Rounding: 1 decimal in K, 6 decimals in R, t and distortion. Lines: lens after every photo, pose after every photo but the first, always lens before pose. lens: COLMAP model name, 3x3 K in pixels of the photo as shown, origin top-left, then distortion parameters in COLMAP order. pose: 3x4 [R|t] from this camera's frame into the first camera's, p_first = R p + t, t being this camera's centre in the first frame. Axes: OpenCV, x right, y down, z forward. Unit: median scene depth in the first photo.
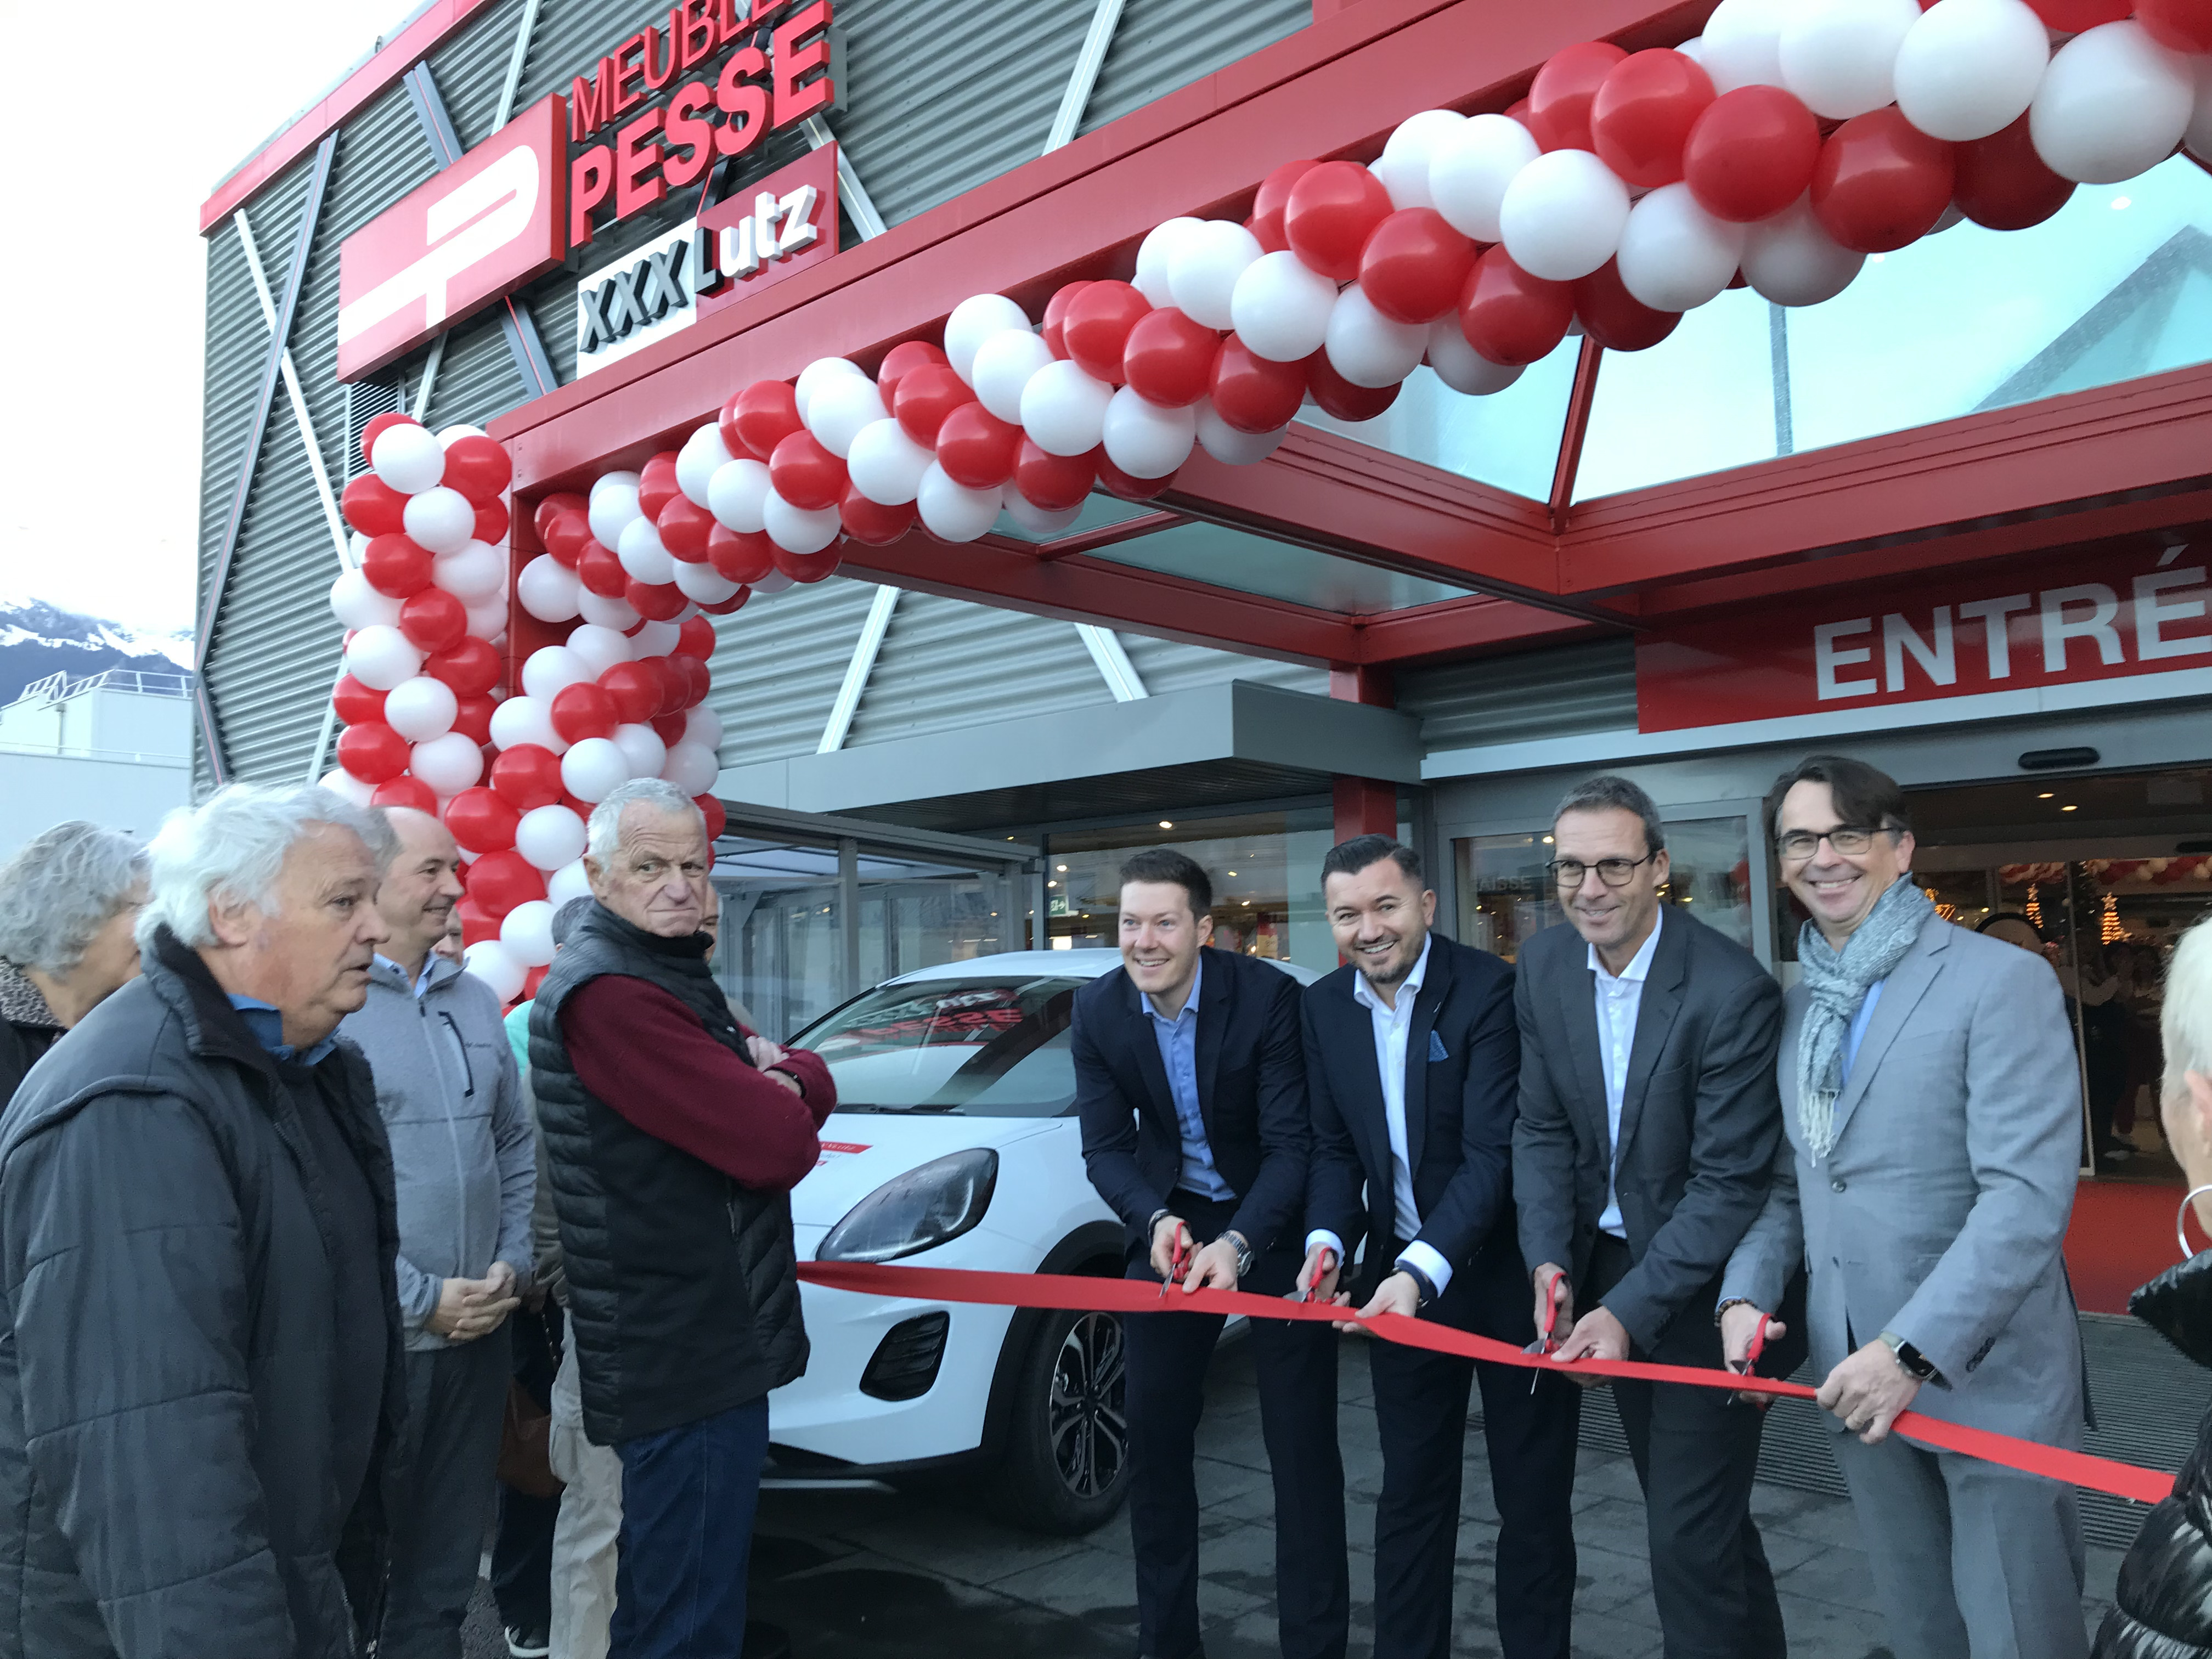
lens RADIAL K [[1808.6, 0, 1106.0], [0, 1808.6, 829.5], [0, 0, 1]] dist [0.012656, -0.008713]
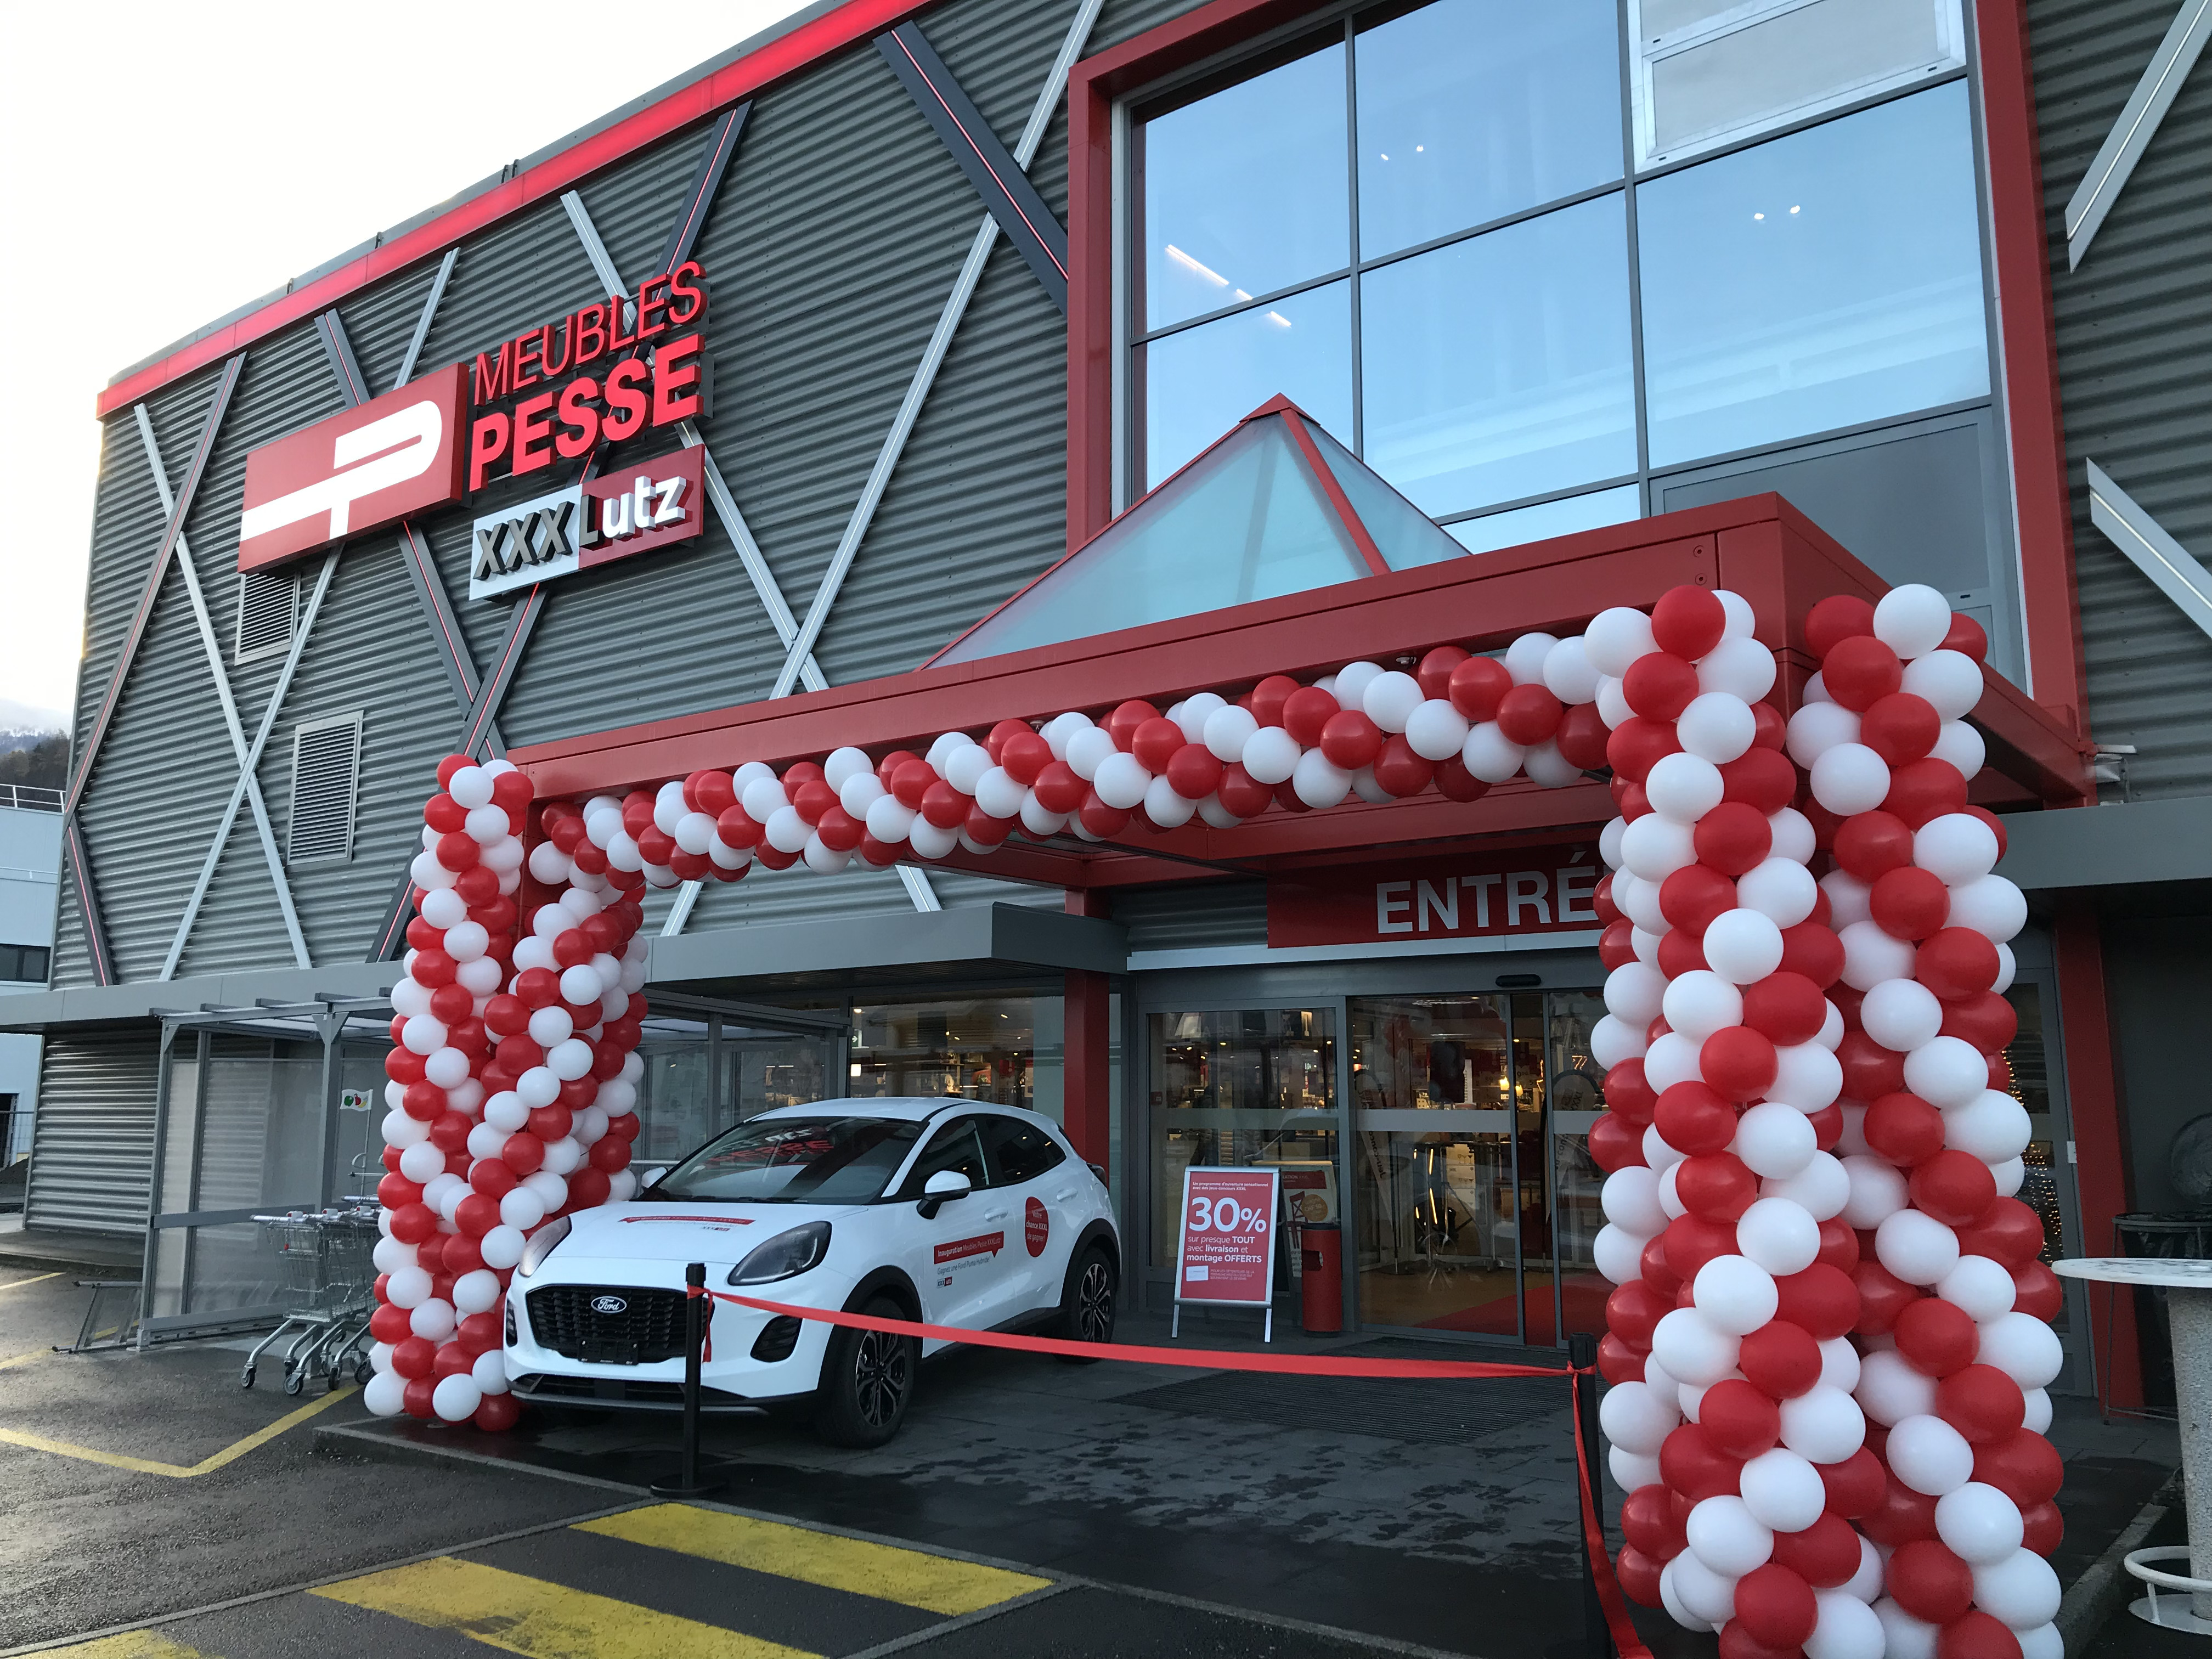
lens RADIAL K [[1783.8, 0, 1117.8], [0, 1783.8, 796.4], [0, 0, 1]] dist [0.100689, -0.236776]
pose [[0.991859, 0.036677, 0.121942, -0.004275], [-0.026427, 0.996061, -0.084635, -0.030668], [-0.124566, 0.080724, 0.988922, -0.260322]]
